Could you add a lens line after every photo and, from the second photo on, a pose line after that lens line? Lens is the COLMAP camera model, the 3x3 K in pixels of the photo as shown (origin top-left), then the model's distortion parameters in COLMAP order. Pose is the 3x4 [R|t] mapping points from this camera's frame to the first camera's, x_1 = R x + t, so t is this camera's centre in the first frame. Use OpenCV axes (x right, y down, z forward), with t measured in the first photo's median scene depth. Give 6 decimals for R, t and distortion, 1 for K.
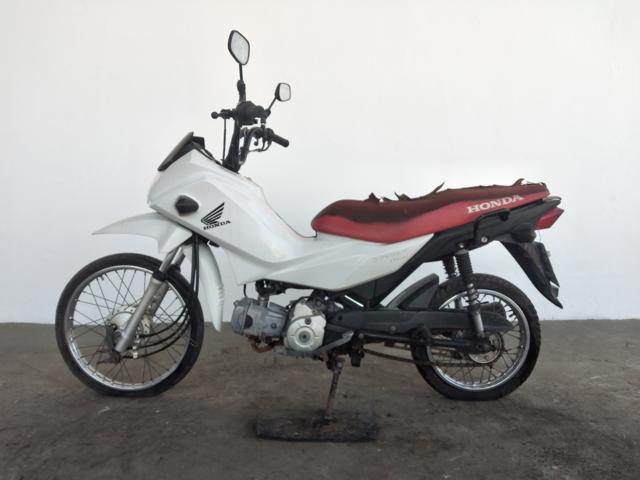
lens RADIAL K [[492.6, 0, 320.0], [0, 492.6, 240.0], [0, 0, 1]] dist [0.003781, -0.036828]
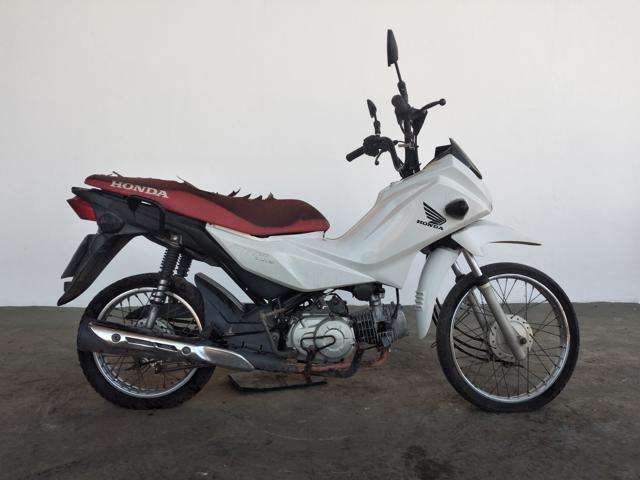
lens RADIAL K [[492.6, 0, 320.0], [0, 492.6, 240.0], [0, 0, 1]] dist [0.003781, -0.036828]
pose [[0.999957, -0.005402, -0.007599, 0.102098], [0.005486, 0.999923, 0.011102, 0.000317], [0.007539, -0.011143, 0.999909, -0.255542]]
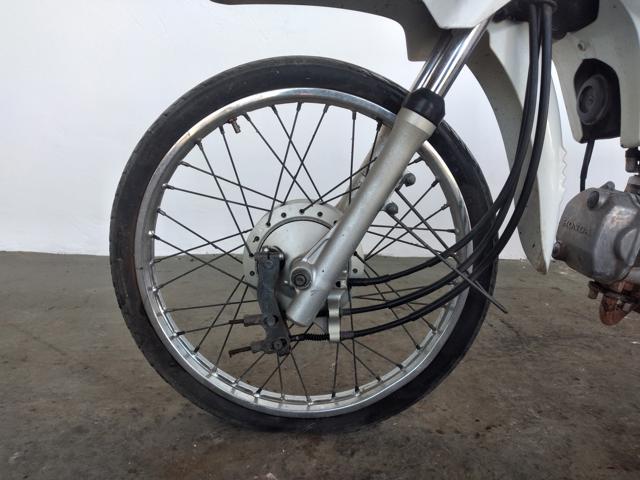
lens RADIAL K [[489.7, 0, 320.0], [0, 489.7, 240.0], [0, 0, 1]] dist [0.009291, 0.000099]
pose [[0.999859, 0.014834, 0.007864, -0.369677], [-0.015643, 0.993202, 0.115347, 0.115119], [-0.006100, -0.115454, 0.993294, 0.606015]]
